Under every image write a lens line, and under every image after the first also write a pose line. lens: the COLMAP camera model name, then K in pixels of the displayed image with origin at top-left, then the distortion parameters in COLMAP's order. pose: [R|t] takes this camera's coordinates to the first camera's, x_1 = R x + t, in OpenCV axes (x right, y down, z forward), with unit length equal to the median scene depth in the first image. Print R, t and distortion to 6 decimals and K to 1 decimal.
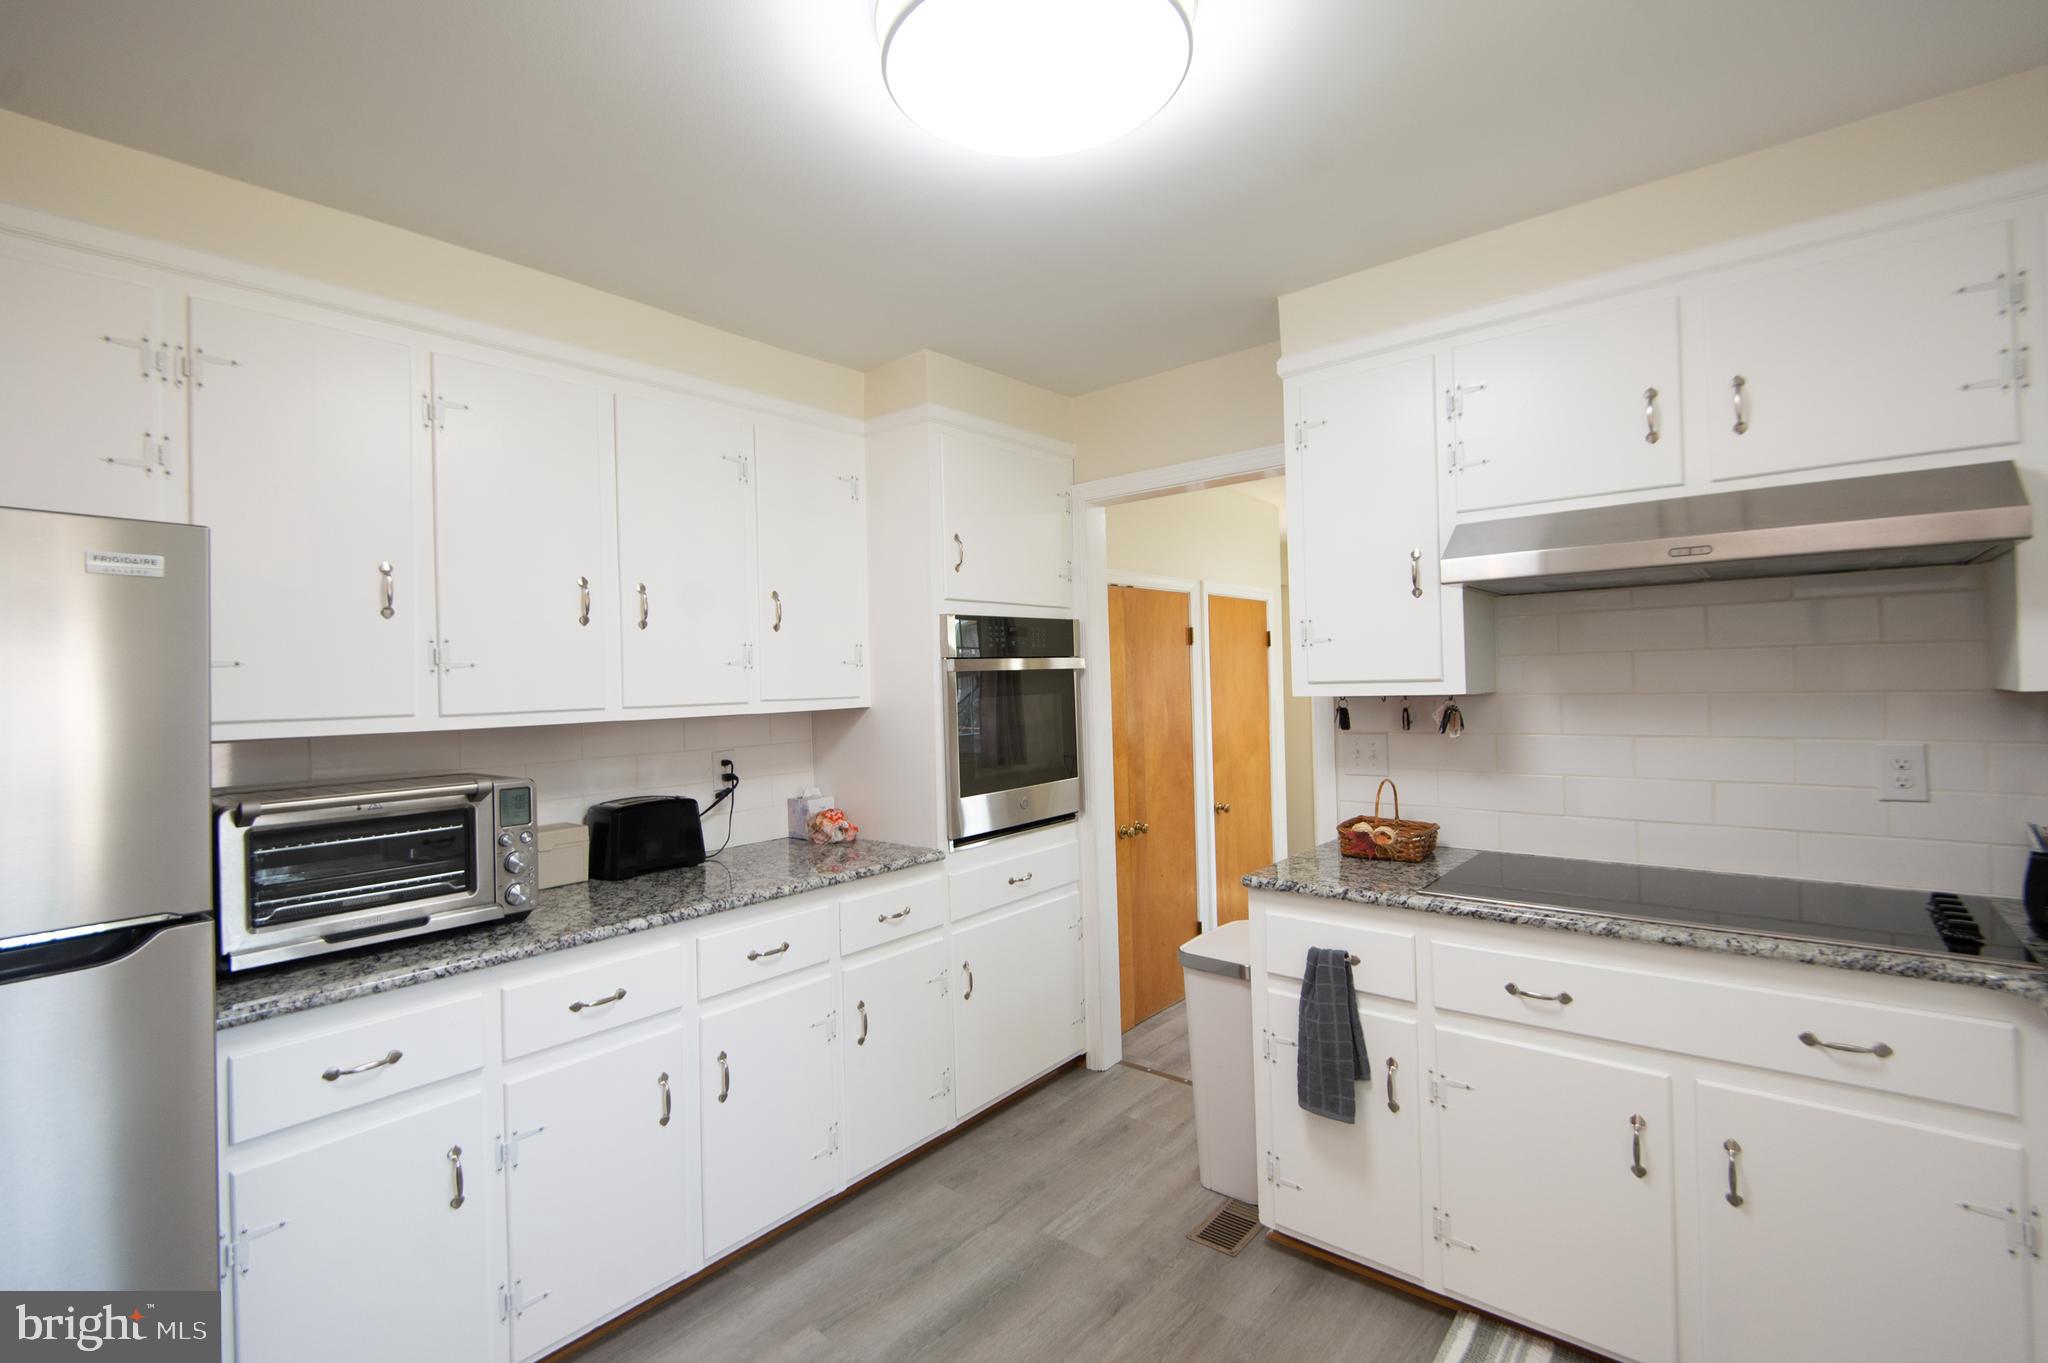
lens RADIAL K [[911.6, 0, 1030.3], [0, 911.6, 679.0], [0, 0, 1]] dist [0.000386, -0.000047]
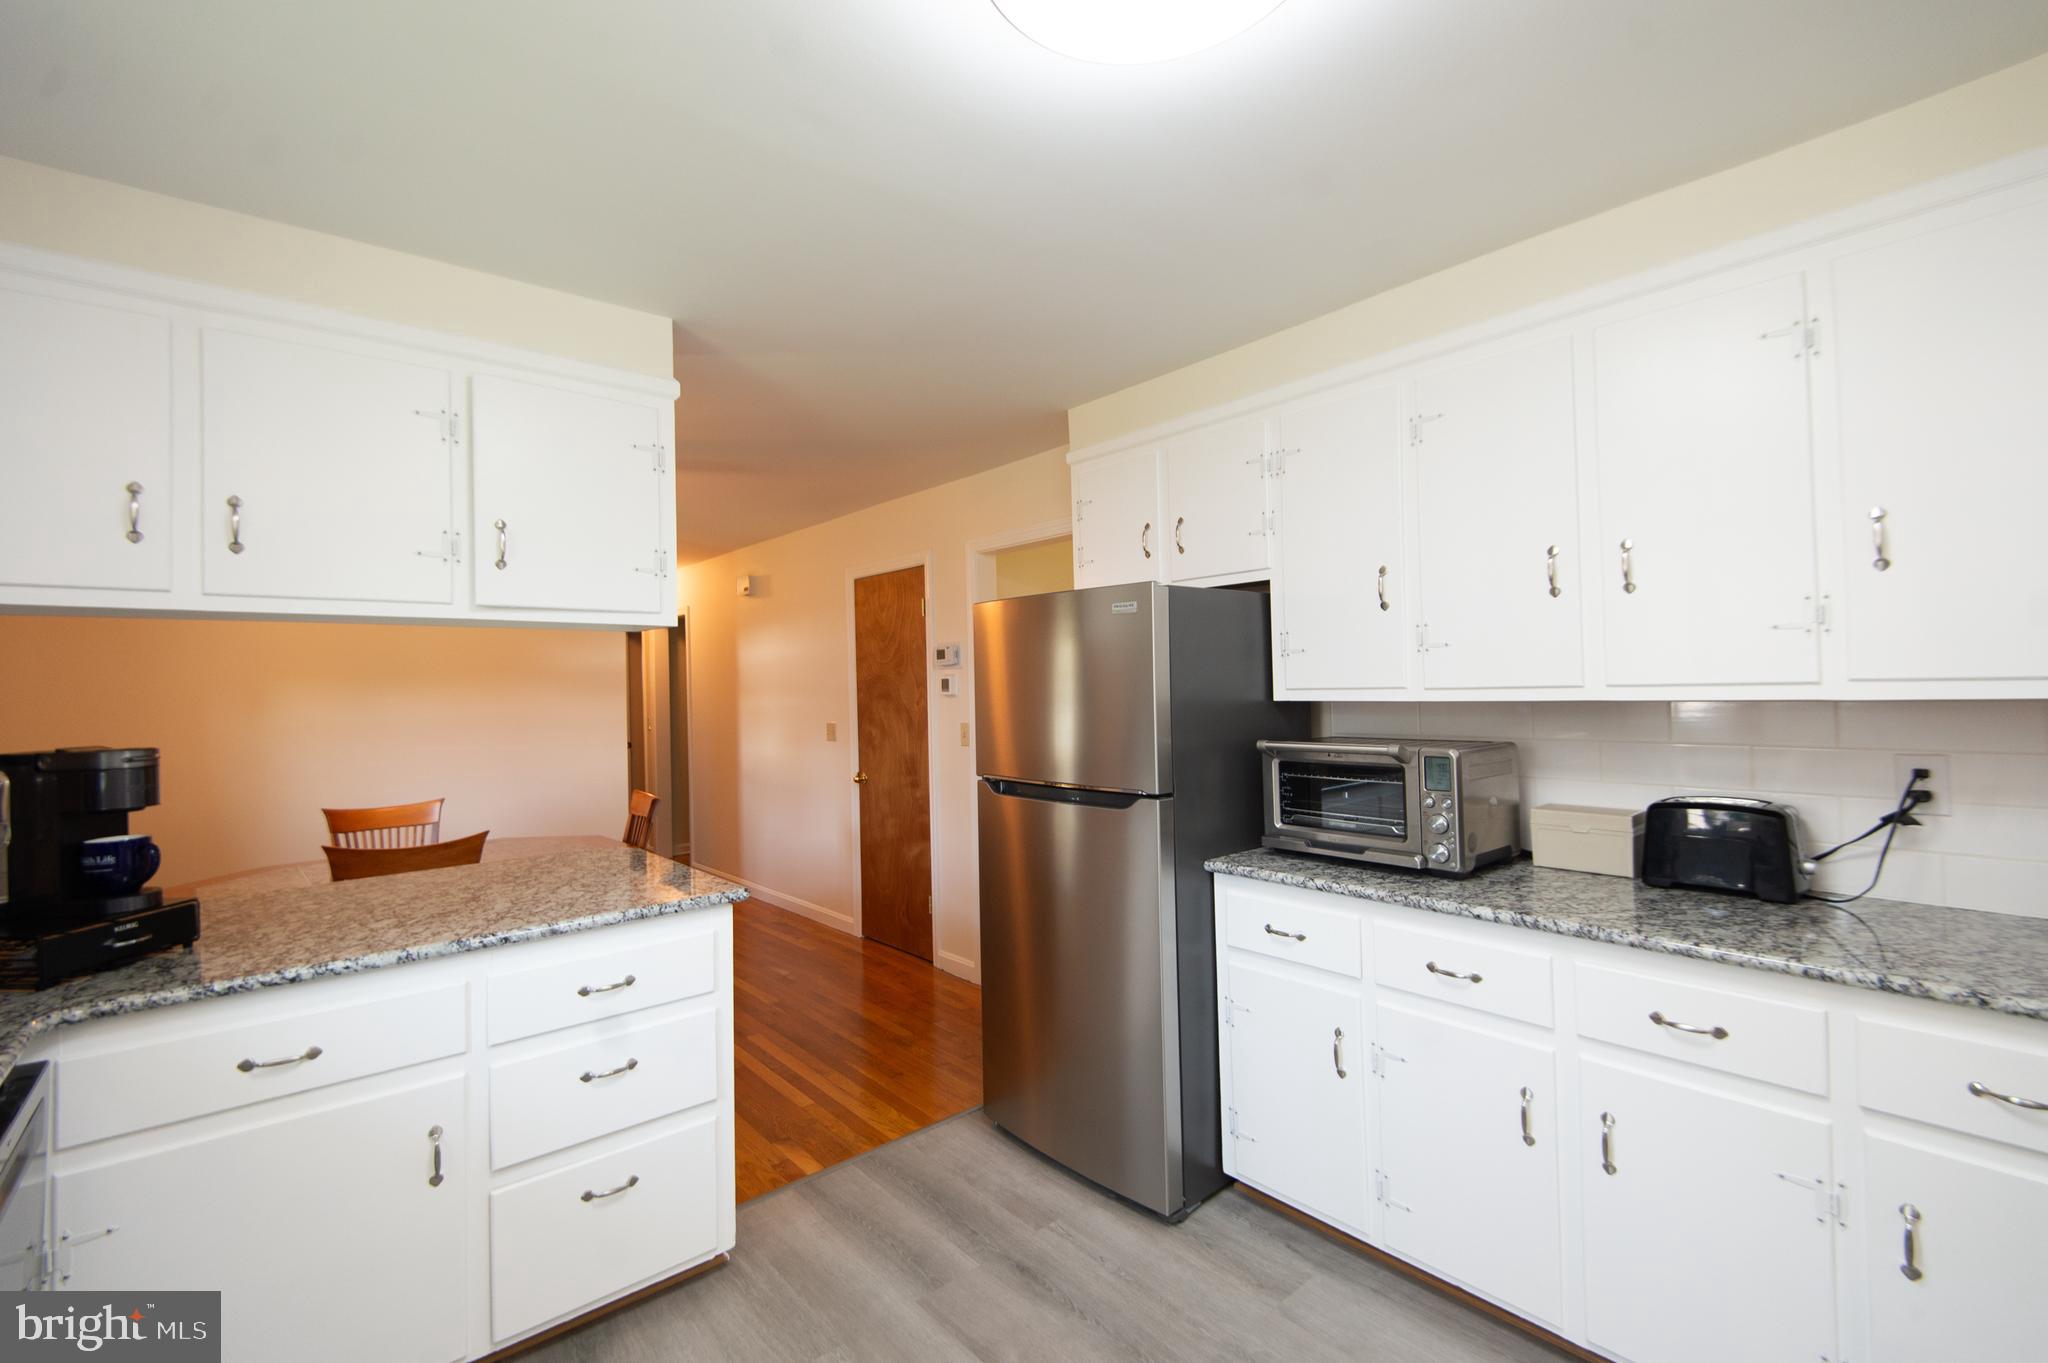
lens RADIAL K [[911.6, 0, 1030.3], [0, 911.6, 679.0], [0, 0, 1]] dist [0.000386, -0.000047]
pose [[-0.179865, 0.026511, -0.983334, 0.536638], [0.031845, 0.999270, 0.021115, -0.012245], [0.983176, -0.027516, -0.180578, 0.637511]]
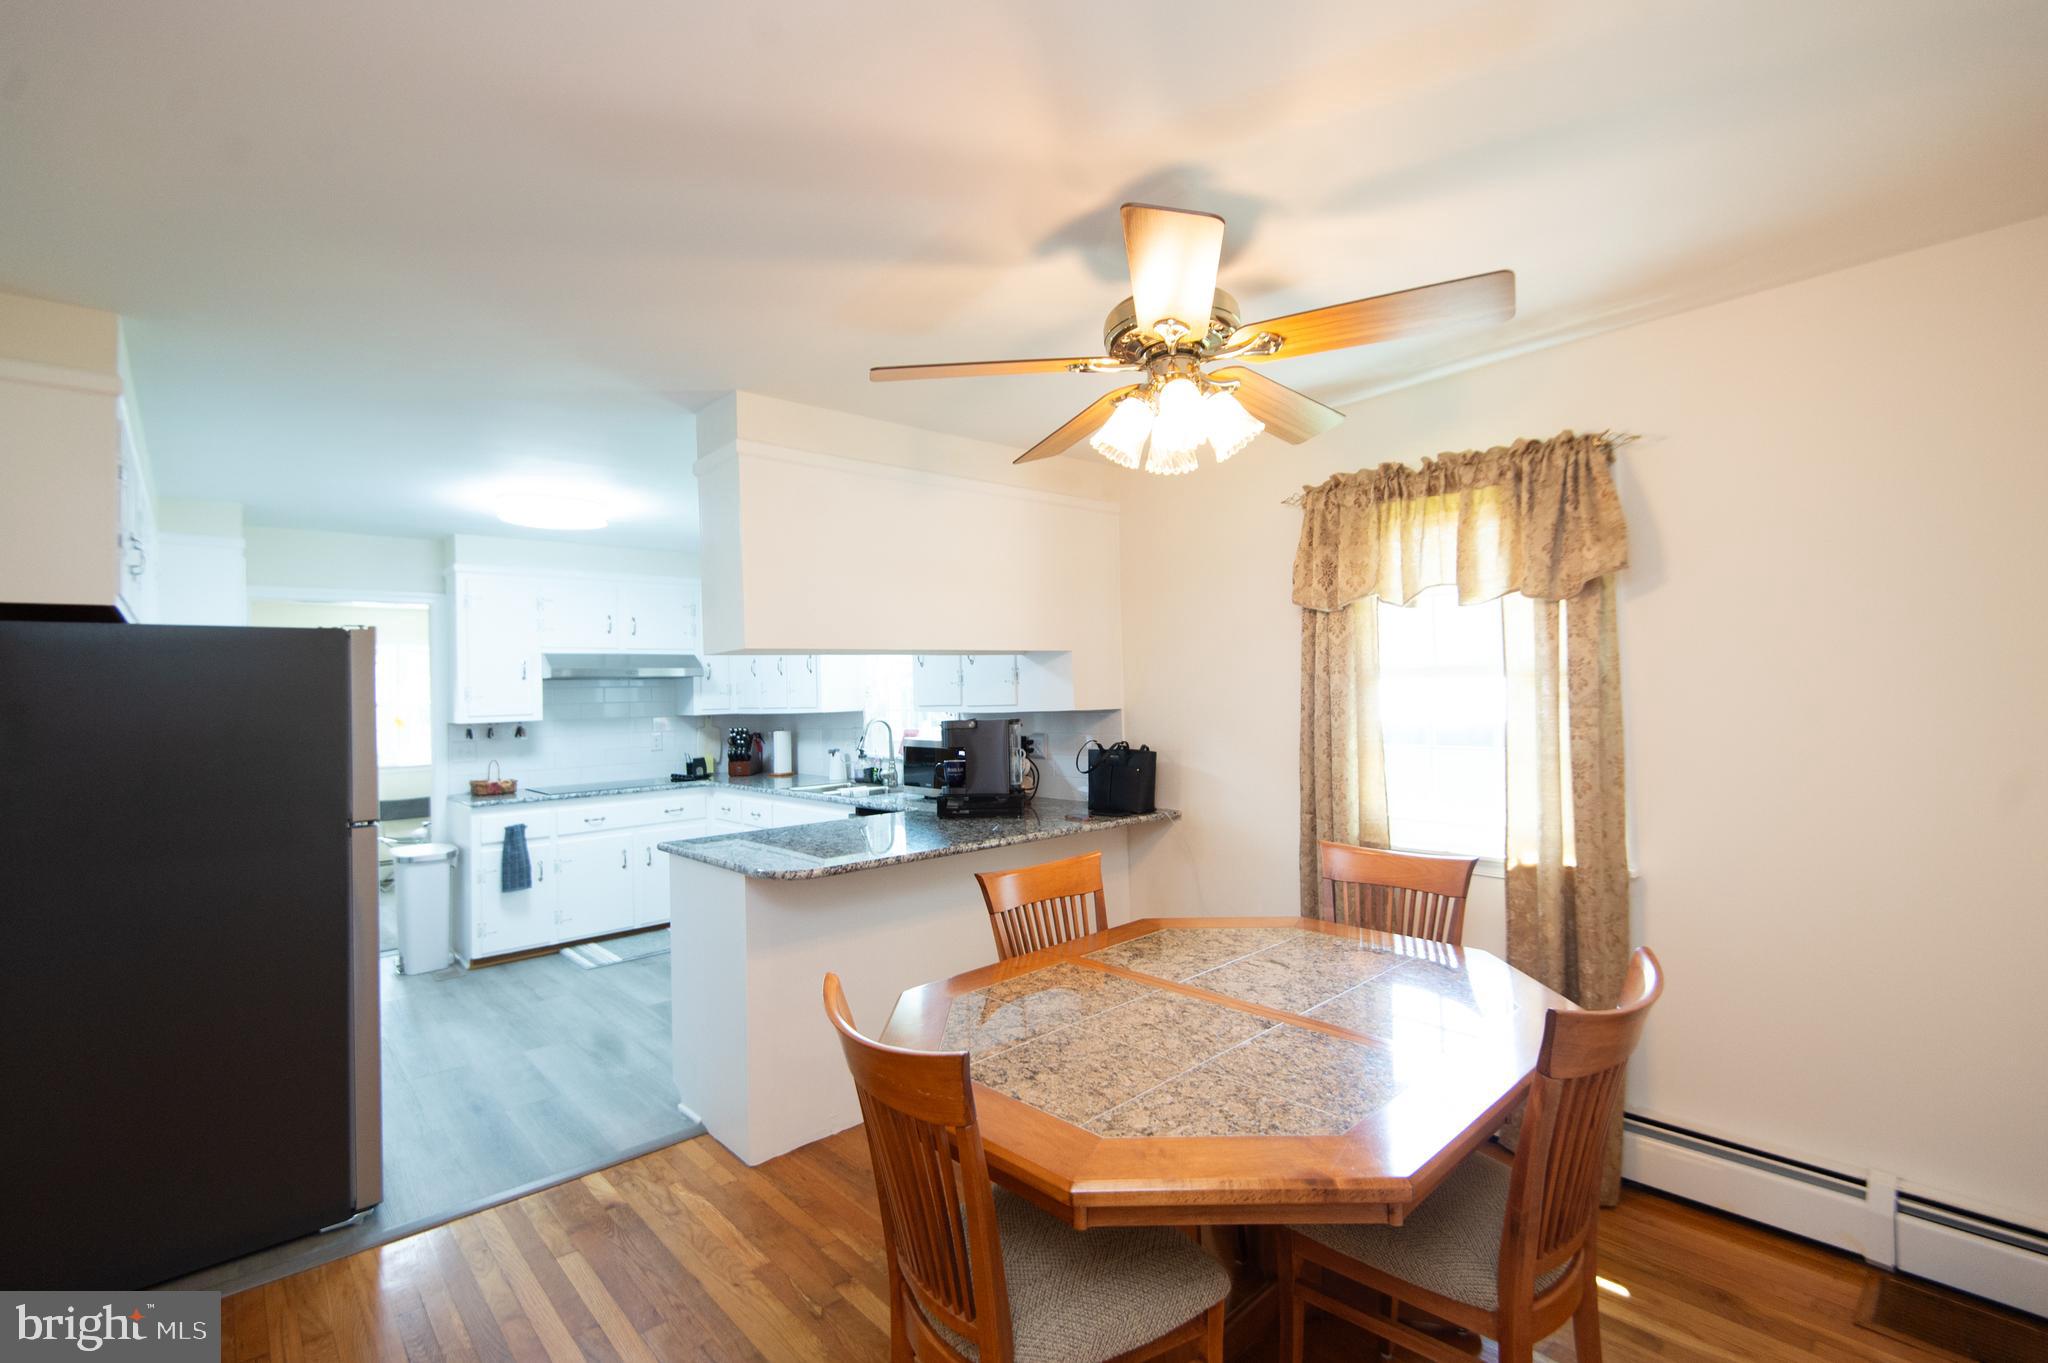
lens RADIAL K [[911.6, 0, 1030.3], [0, 911.6, 679.0], [0, 0, 1]] dist [0.000386, -0.000047]
pose [[0.155245, 0.035921, 0.987223, -1.805941], [0.018084, 0.999068, -0.039196, 0.027190], [-0.987710, 0.023938, 0.154450, -0.718206]]
